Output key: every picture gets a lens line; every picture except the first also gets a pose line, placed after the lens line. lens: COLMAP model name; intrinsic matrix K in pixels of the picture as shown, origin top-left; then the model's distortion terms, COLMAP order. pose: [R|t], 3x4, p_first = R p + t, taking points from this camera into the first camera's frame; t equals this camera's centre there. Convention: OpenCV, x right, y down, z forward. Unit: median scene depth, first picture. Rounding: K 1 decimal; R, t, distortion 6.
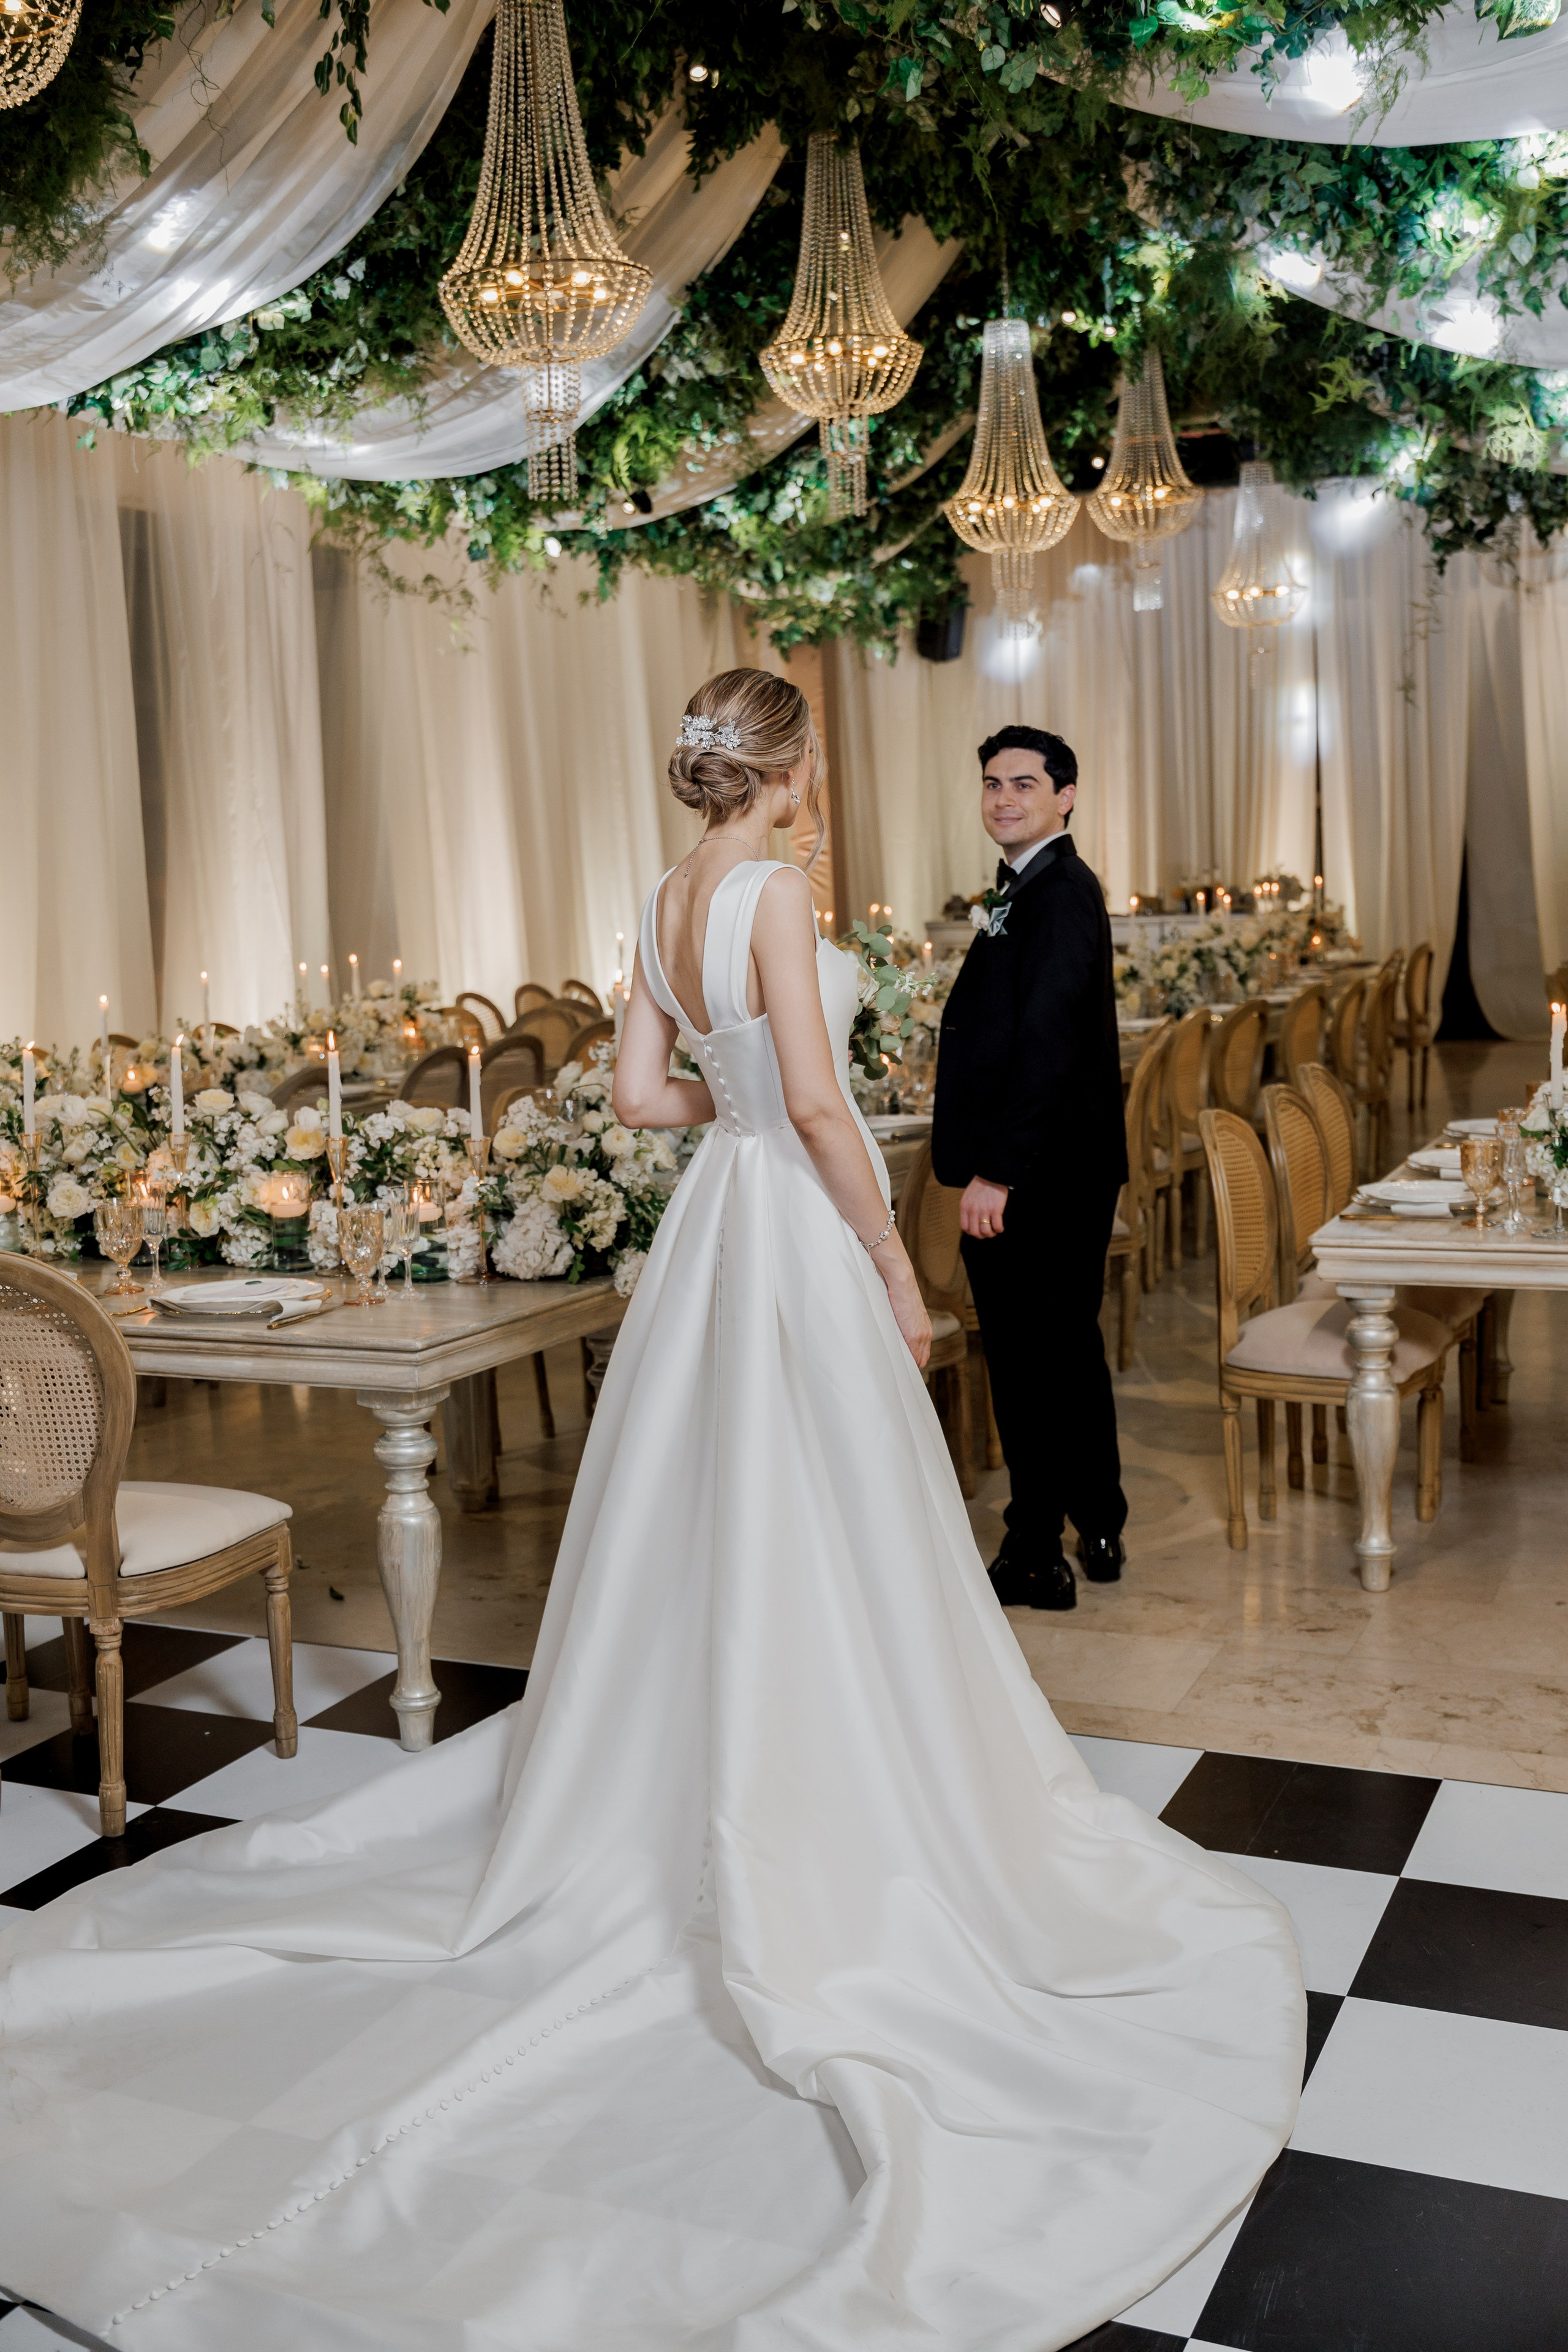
lens RADIAL K [[2387.6, 0, 778.0], [0, 2387.6, 1182.3], [0, 0, 1]] dist [-0.025455, 0.000000]
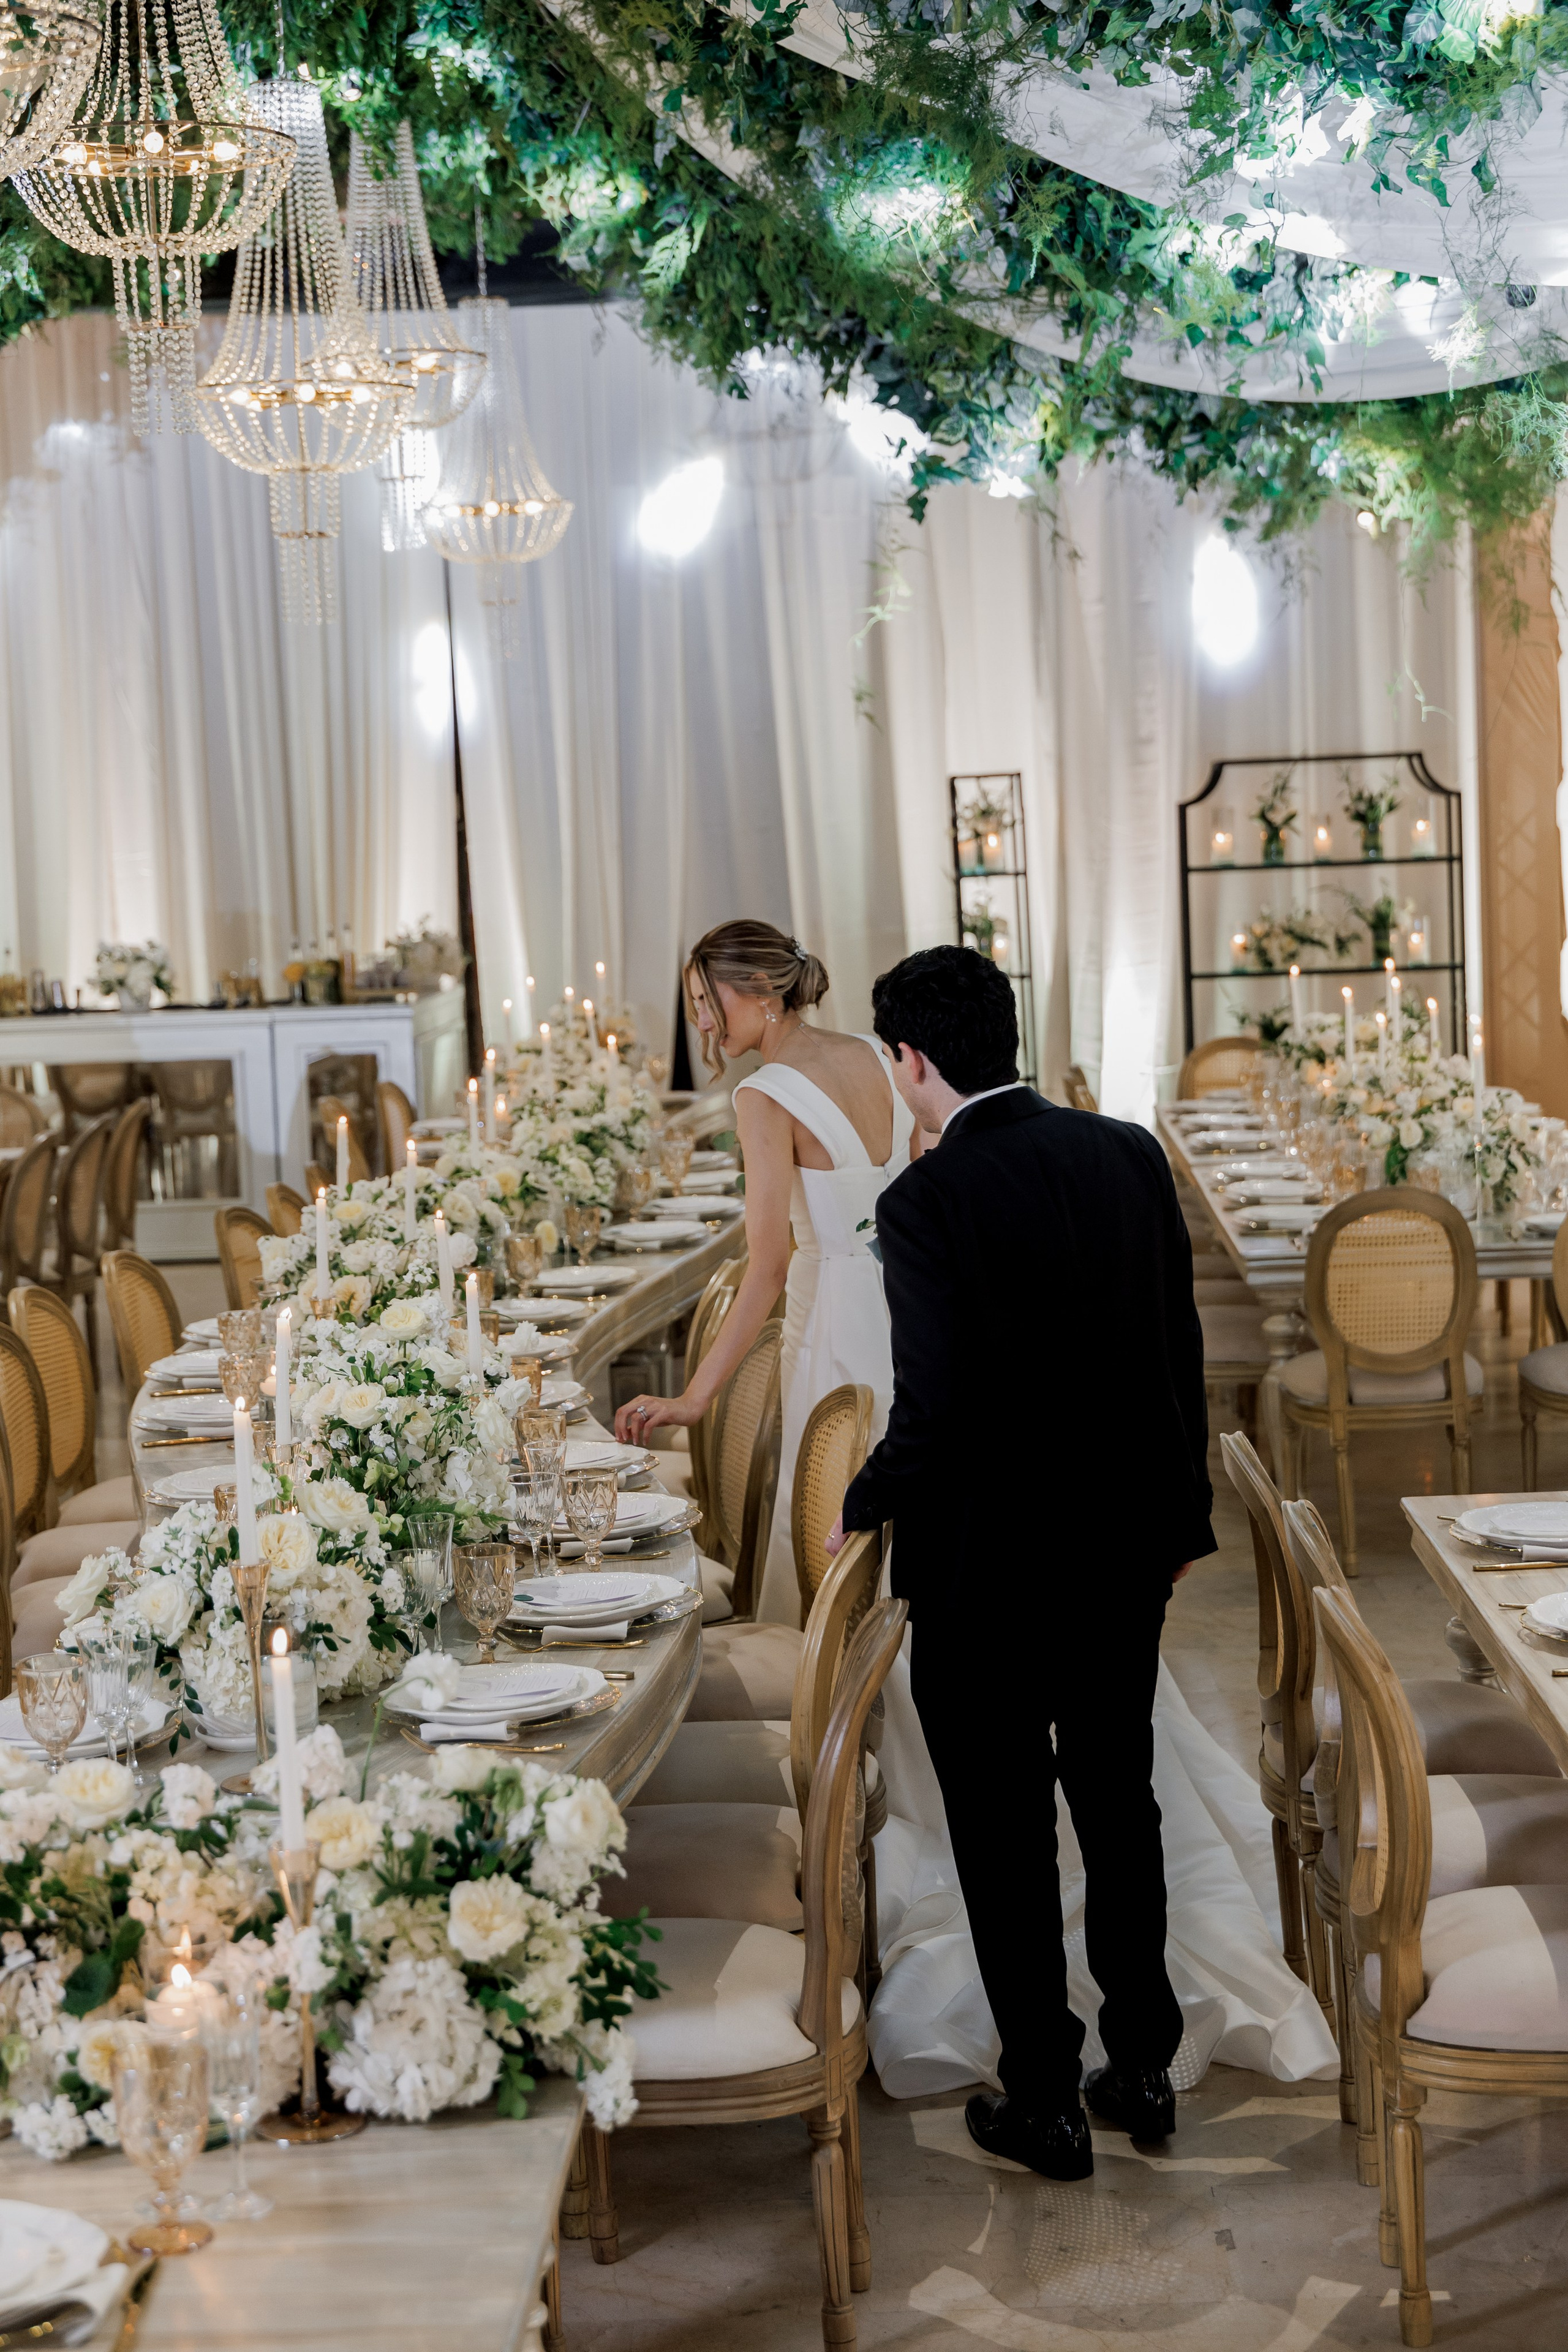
lens RADIAL K [[3749.0, 0, 786.4], [0, 3749.0, 1170.1], [0, 0, 1]] dist [-0.076454, 0.000000]
pose [[0.917746, -0.040326, 0.395116, -0.297718], [0.055418, 0.998102, -0.026853, -0.117288], [-0.393283, 0.046540, 0.918239, 0.226164]]
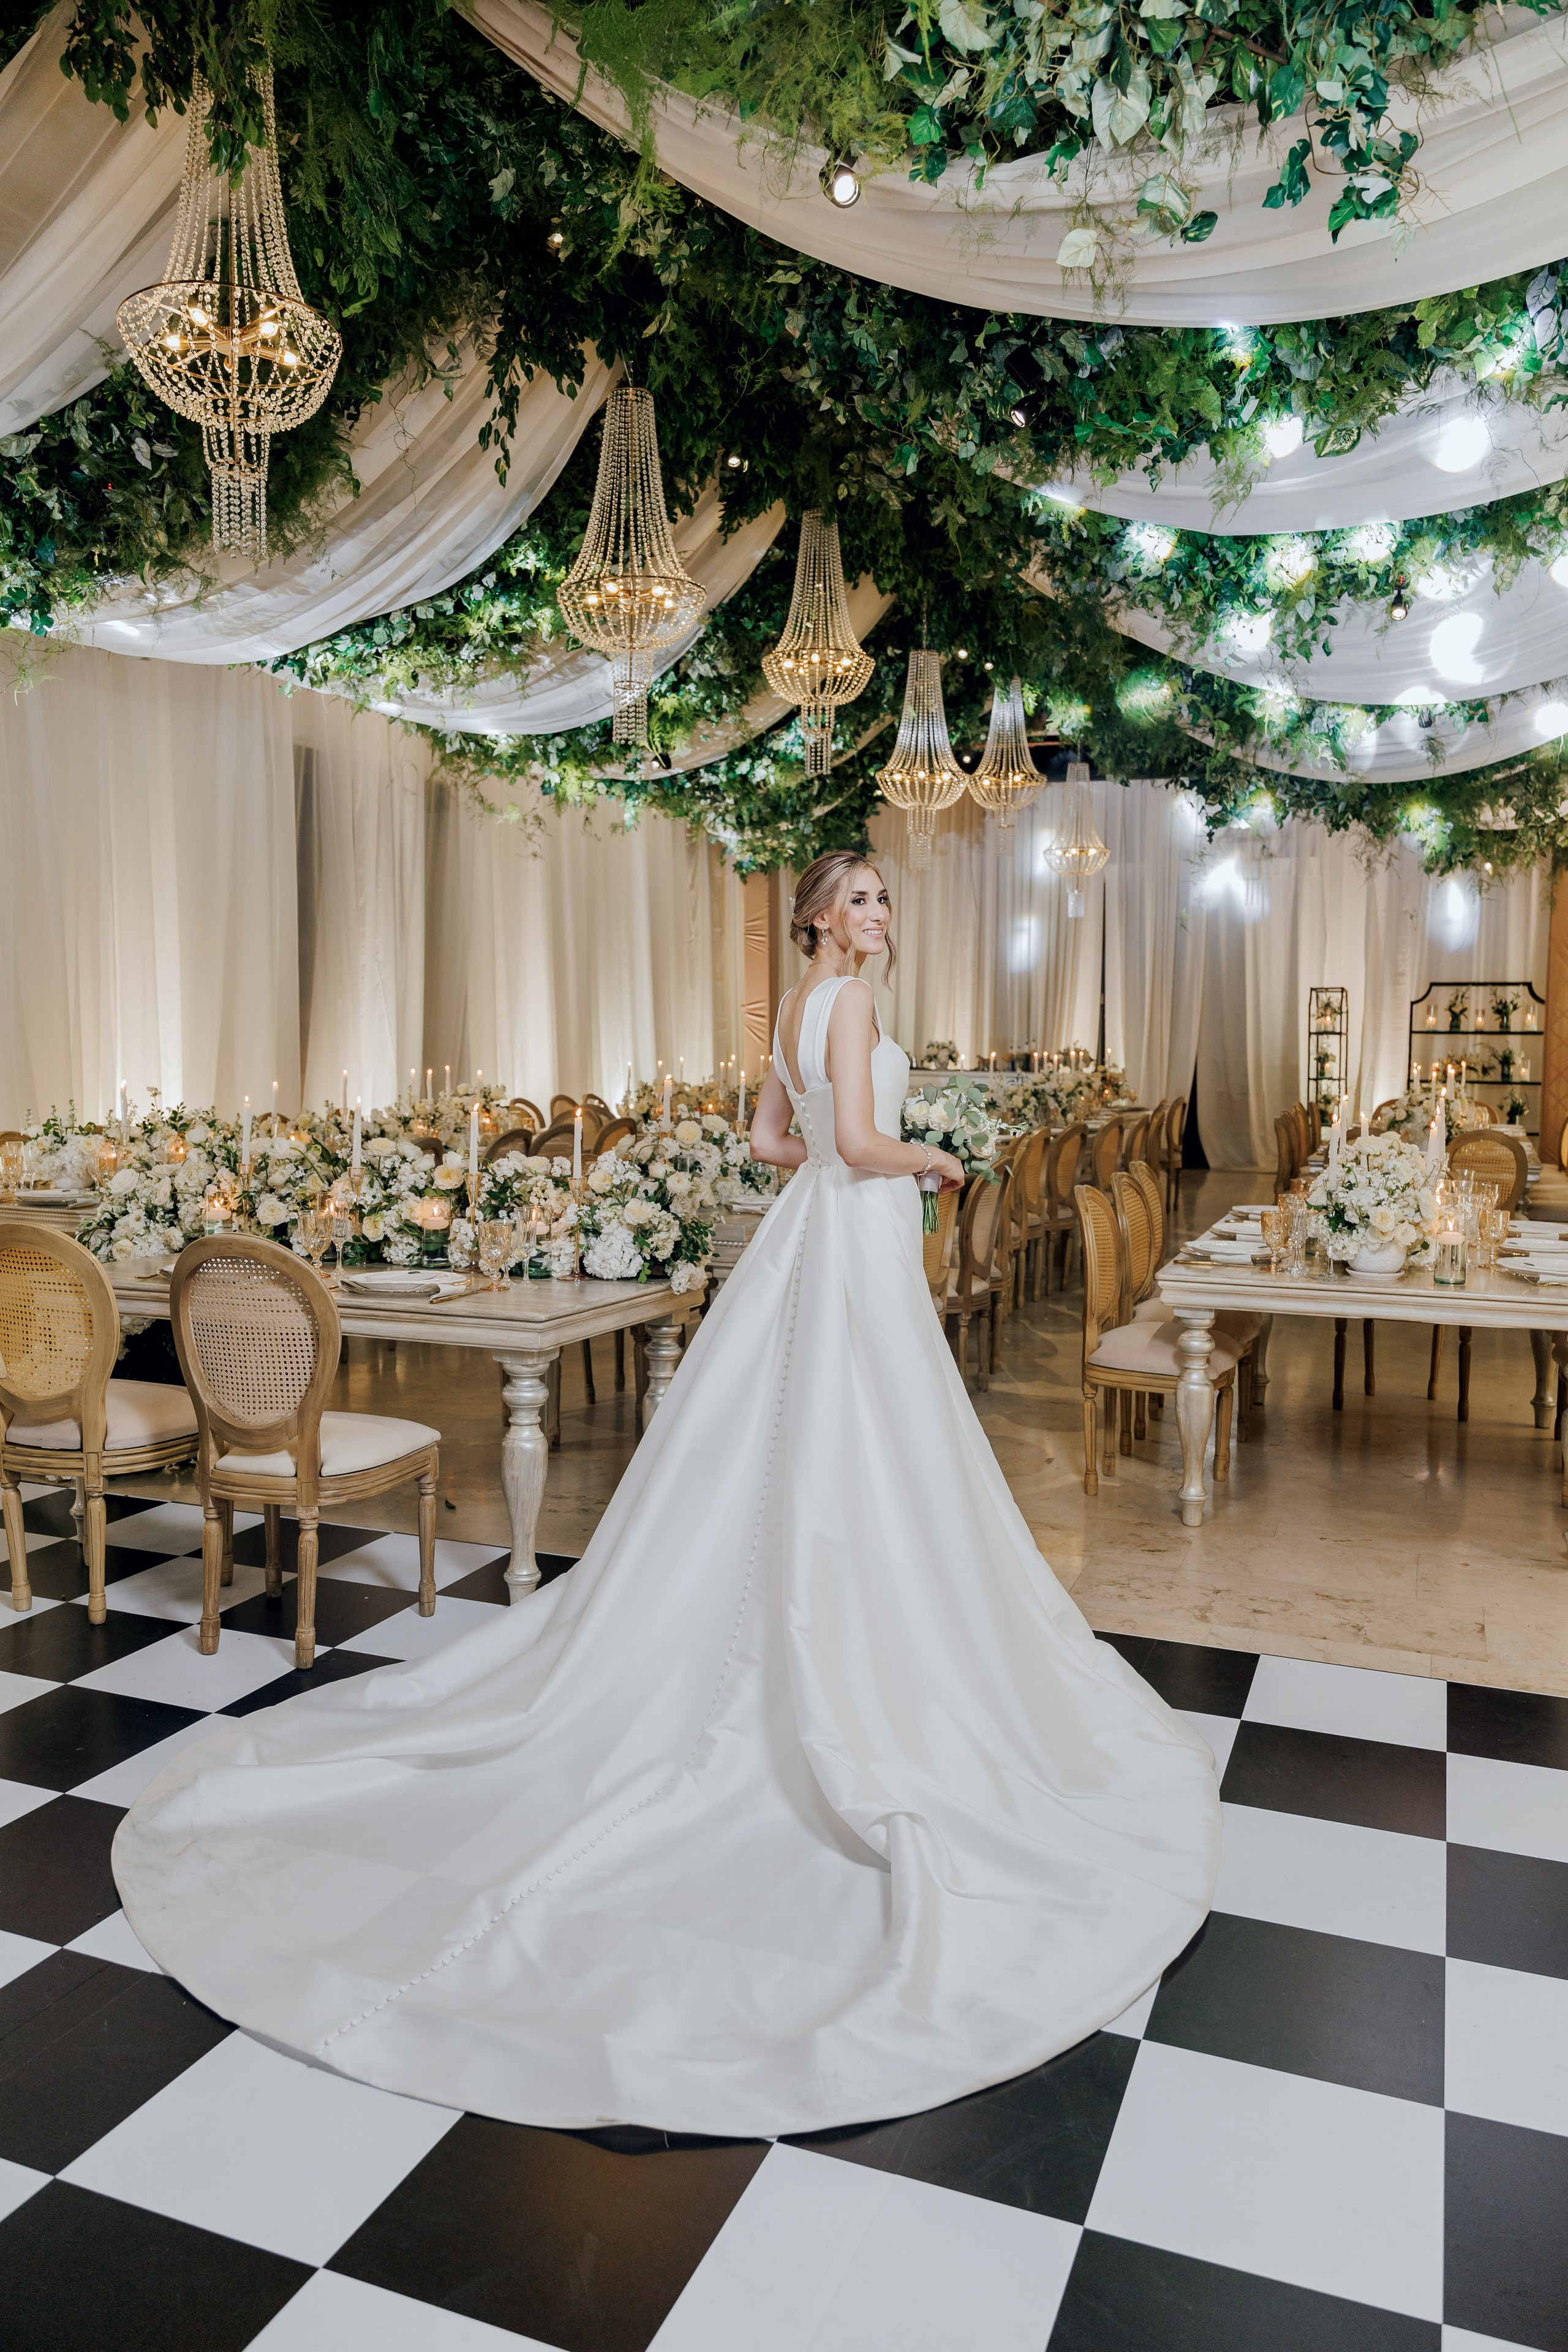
lens RADIAL K [[1657.9, 0, 792.1], [0, 1657.9, 1177.9], [0, 0, 1]] dist [-0.005332, 0.002157]
pose [[0.997411, 0.044333, 0.056620, -0.050004], [-0.041575, 0.997934, -0.048989, 0.021846], [-0.058675, 0.046508, 0.997193, 0.018083]]
